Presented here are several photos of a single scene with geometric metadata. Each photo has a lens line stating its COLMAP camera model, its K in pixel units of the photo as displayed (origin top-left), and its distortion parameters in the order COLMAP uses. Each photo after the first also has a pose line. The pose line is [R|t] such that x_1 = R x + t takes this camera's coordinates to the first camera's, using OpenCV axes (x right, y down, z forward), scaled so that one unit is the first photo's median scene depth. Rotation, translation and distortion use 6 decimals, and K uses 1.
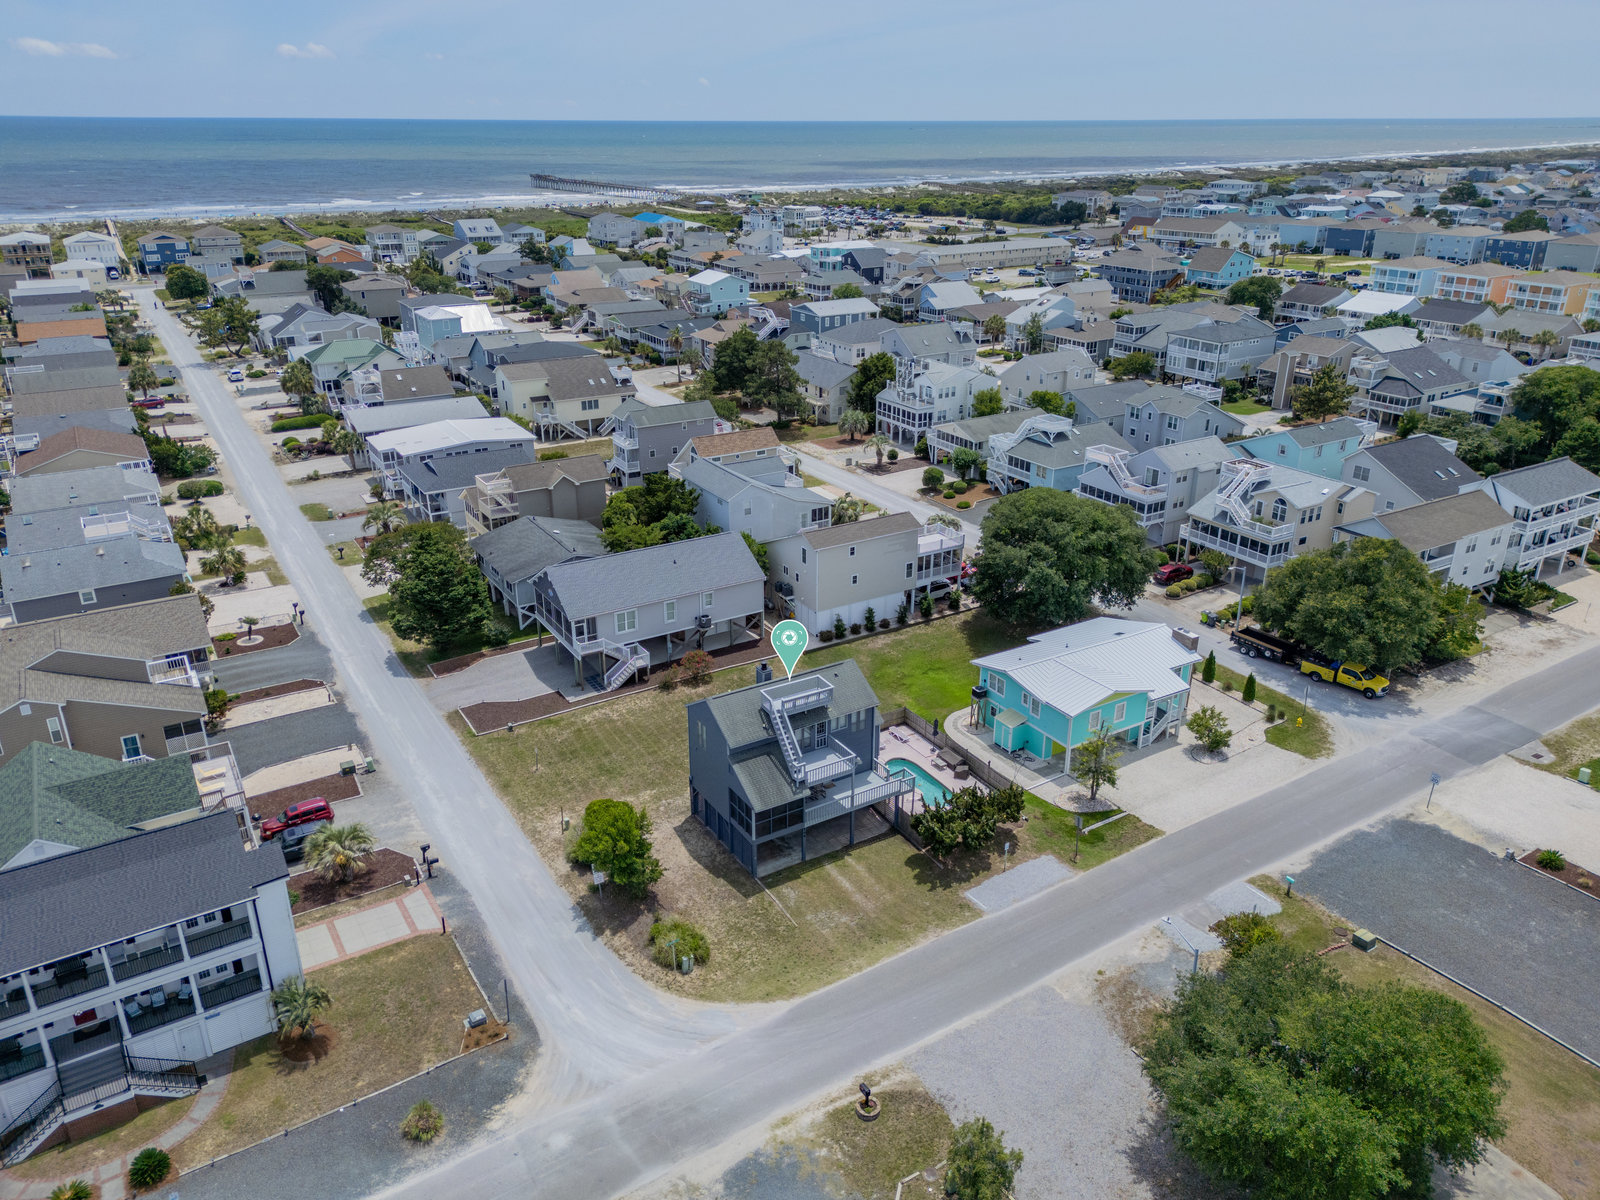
lens RADIAL K [[1144.7, 0, 793.2], [0, 1144.7, 583.4], [0, 0, 1]] dist [0.082435, -0.100764]
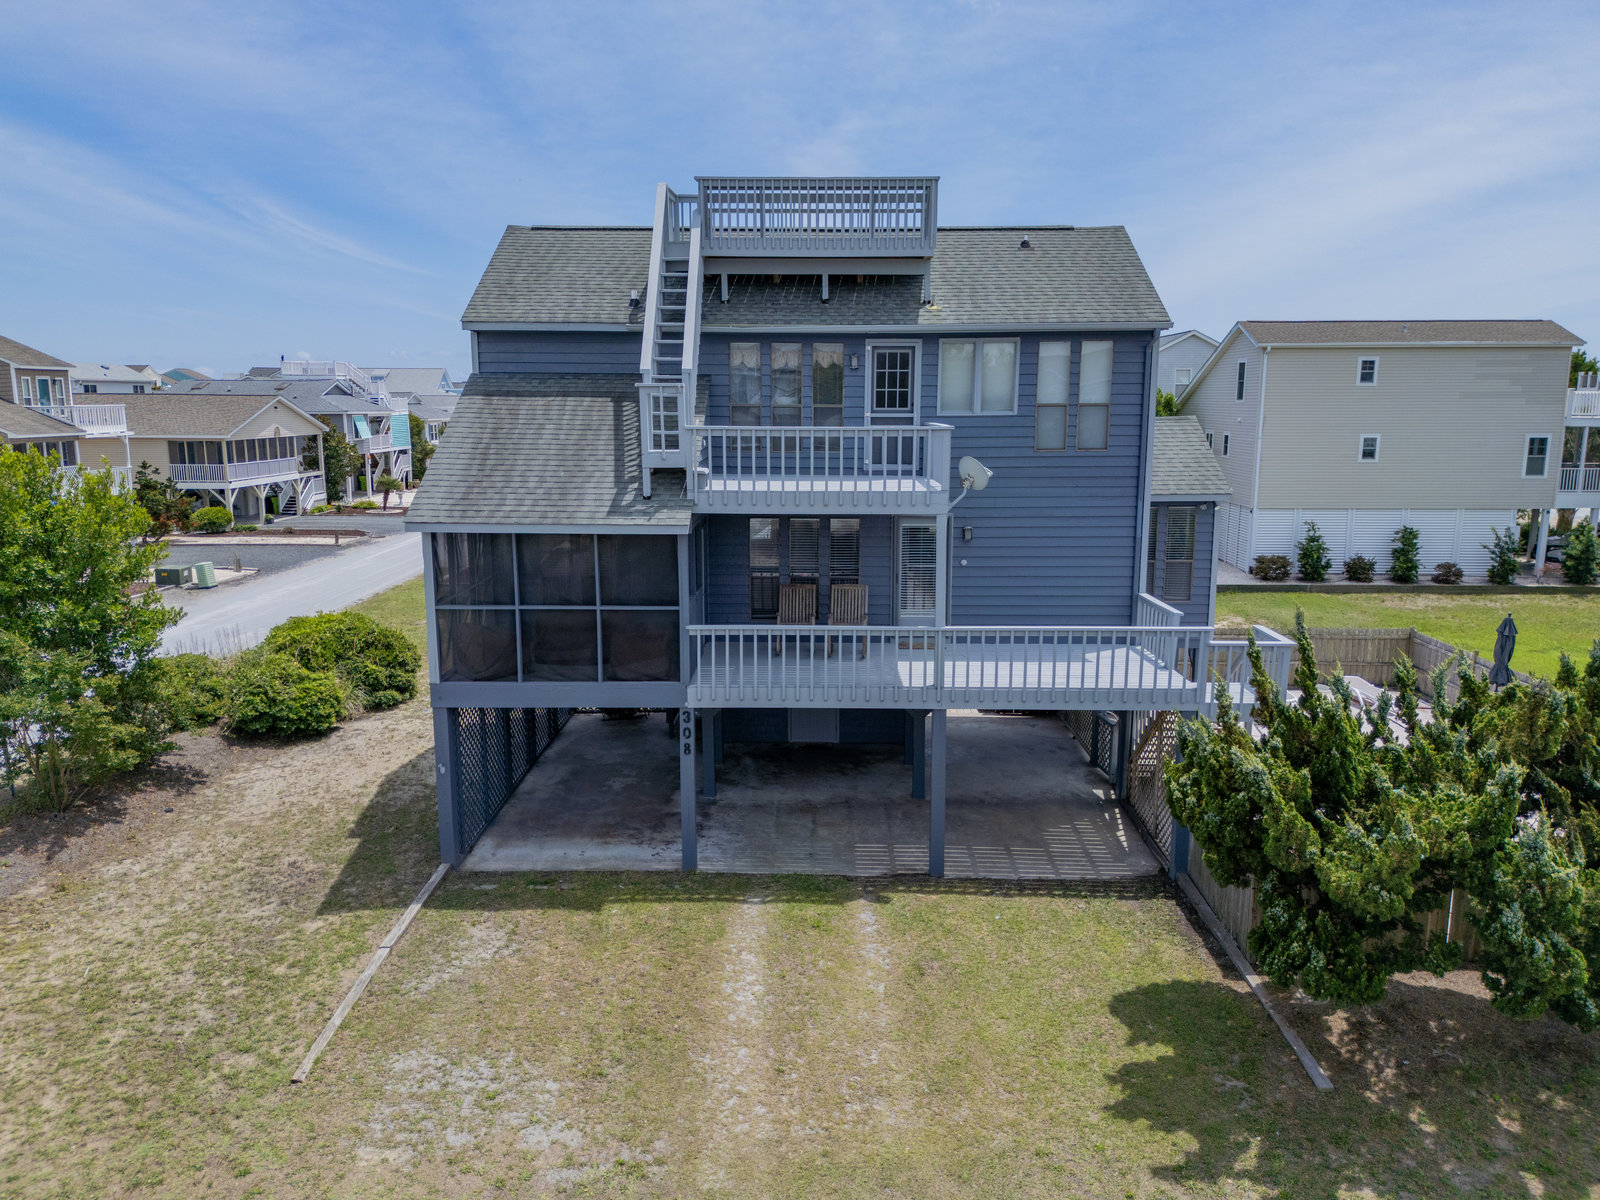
lens RADIAL K [[1149.8, 0, 801.7], [0, 1149.8, 592.5], [0, 0, 1]] dist [0.048318, -0.038692]
pose [[0.849769, 0.093191, -0.518852, 0.108508], [-0.200164, 0.967577, -0.154040, 0.162691], [0.487675, 0.234754, 0.840871, 0.597319]]
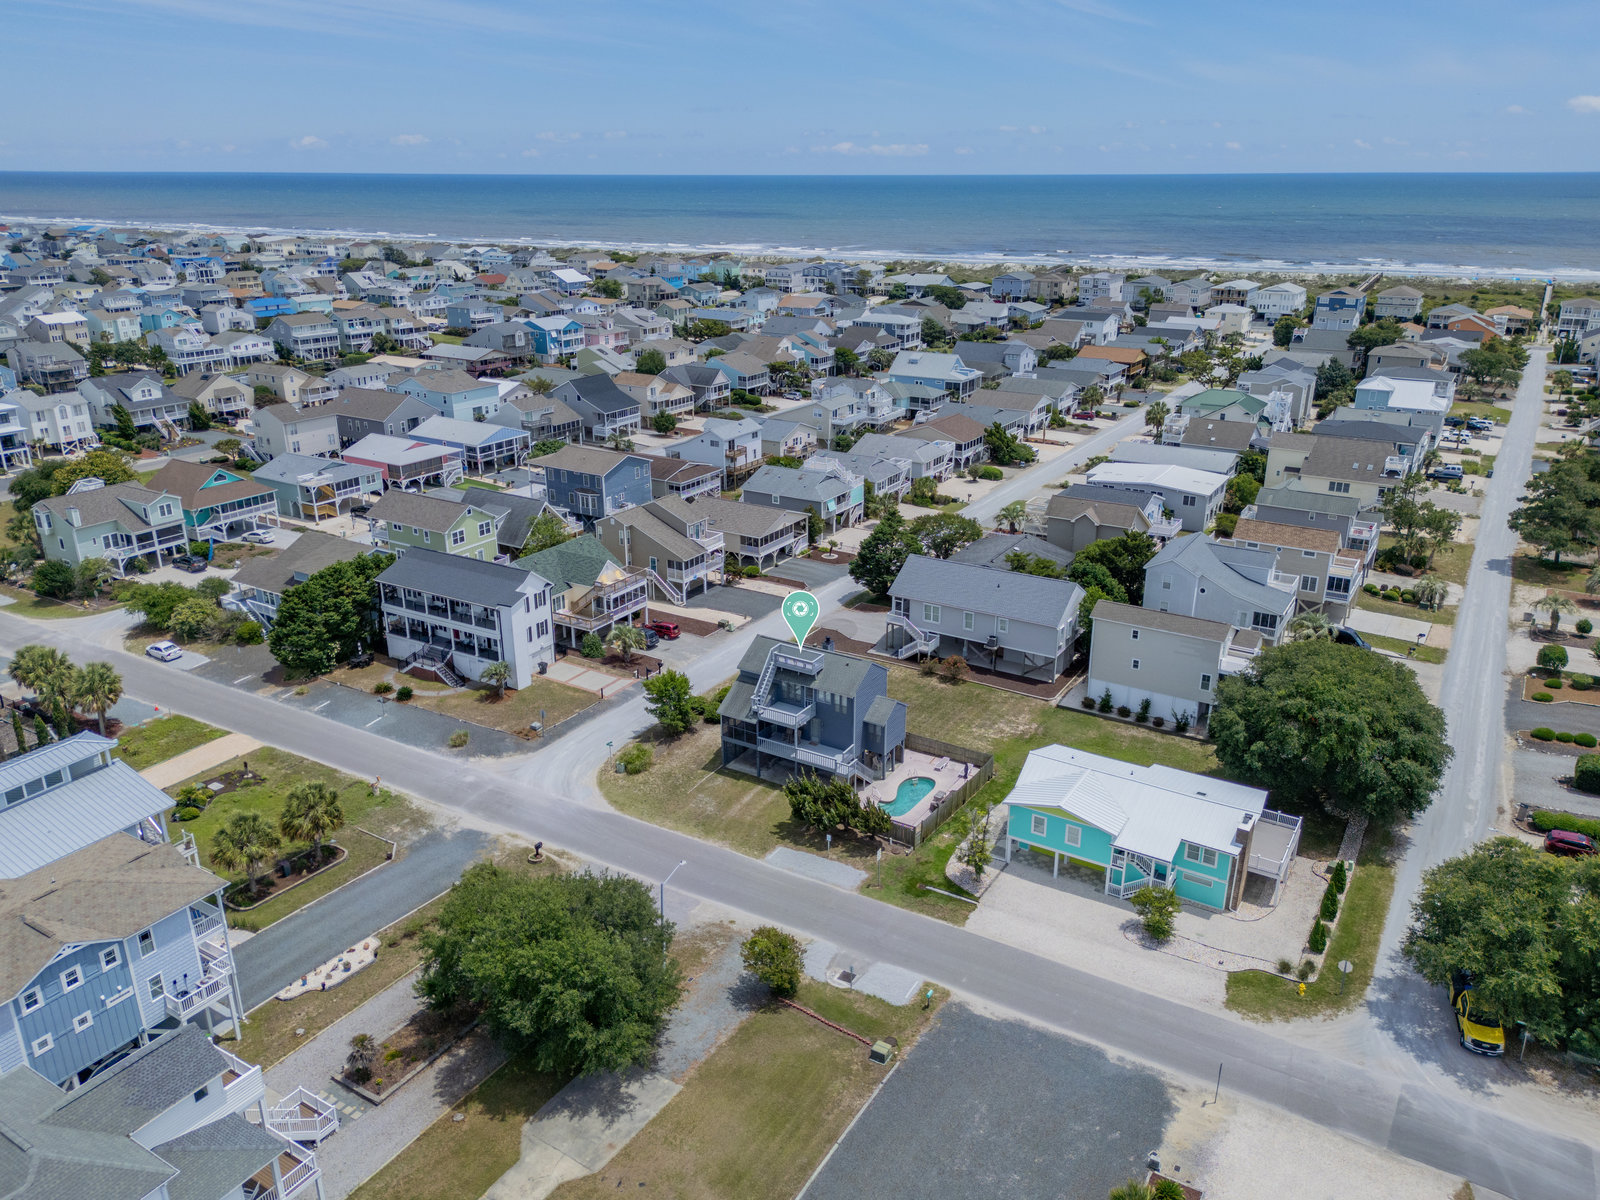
lens RADIAL K [[1144.7, 0, 793.2], [0, 1144.7, 583.4], [0, 0, 1]] dist [0.082435, -0.100764]
pose [[0.456831, 0.296651, -0.838632, 0.787275], [-0.330852, 0.931785, 0.149376, -0.127924], [0.825738, 0.209224, 0.523816, 0.226732]]
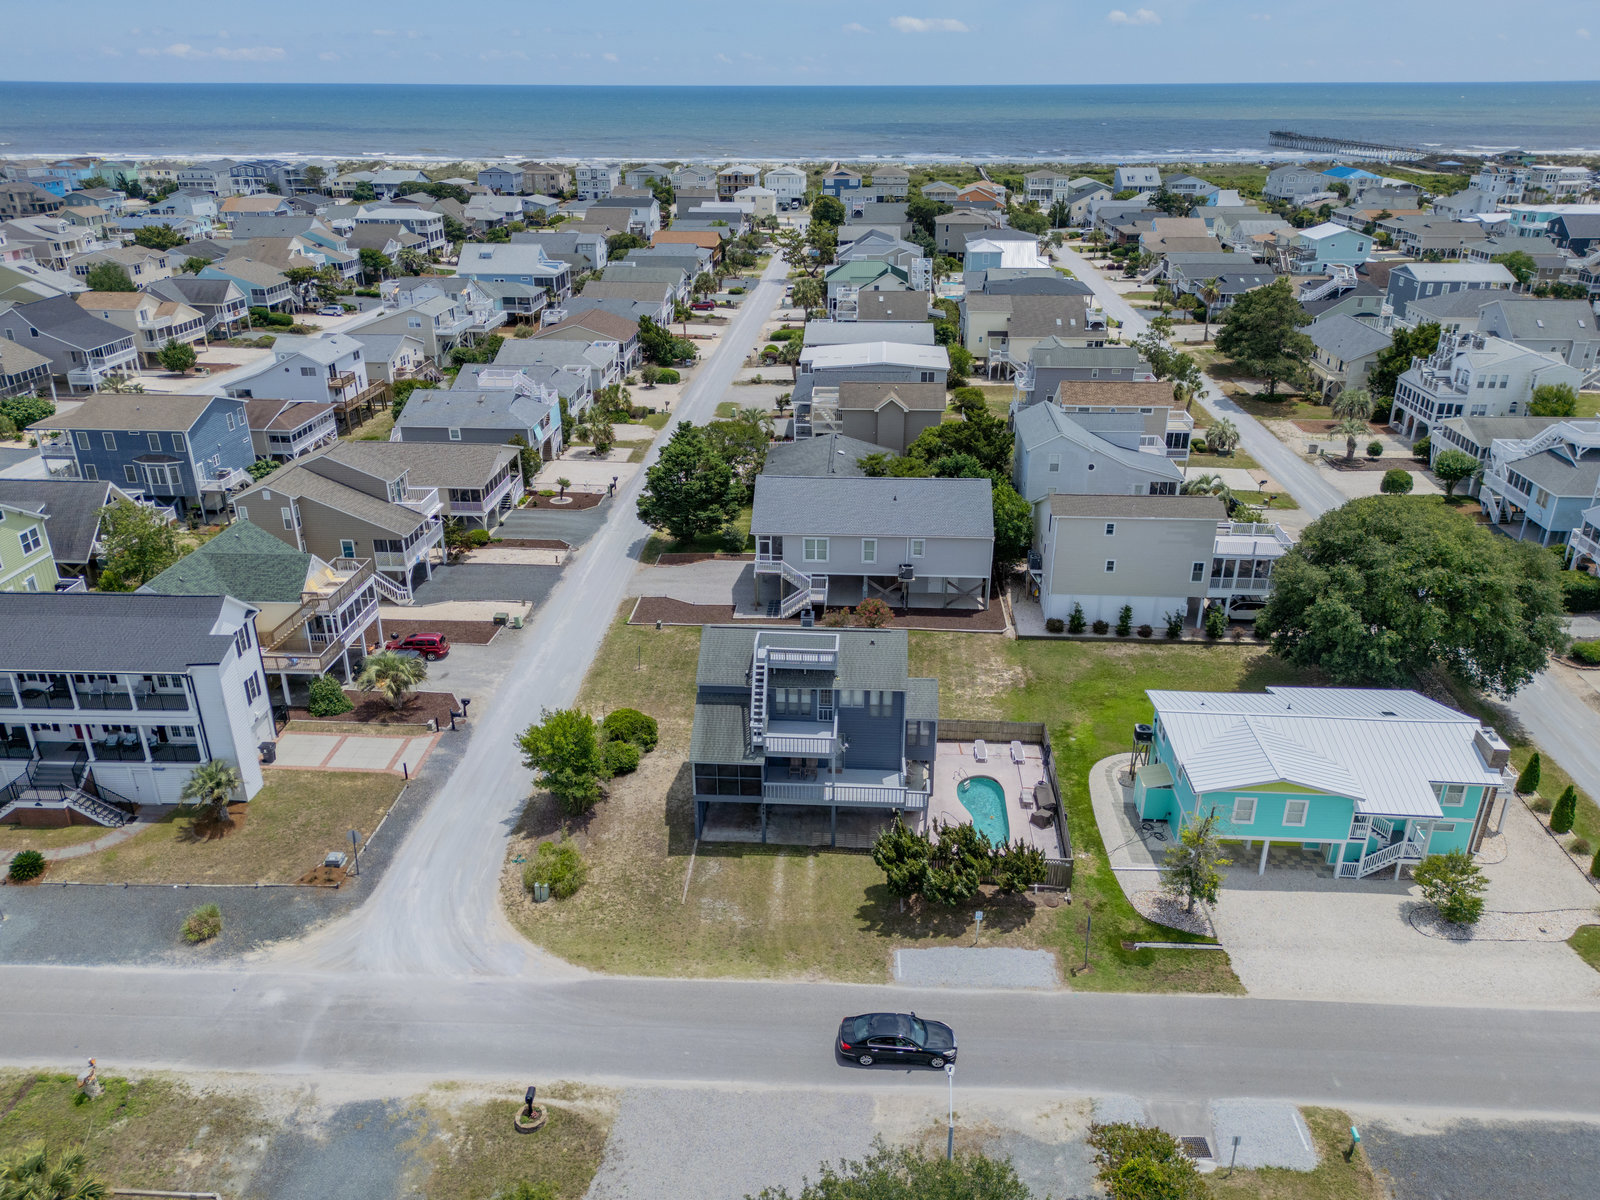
lens RADIAL K [[1154.1, 0, 795.5], [0, 1154.1, 592.0], [0, 0, 1]] dist [0.071989, -0.079842]
pose [[0.820962, 0.228298, -0.523356, 0.319127], [-0.212525, 0.972907, 0.091023, -0.013328], [0.529957, 0.036500, 0.847238, 0.217418]]
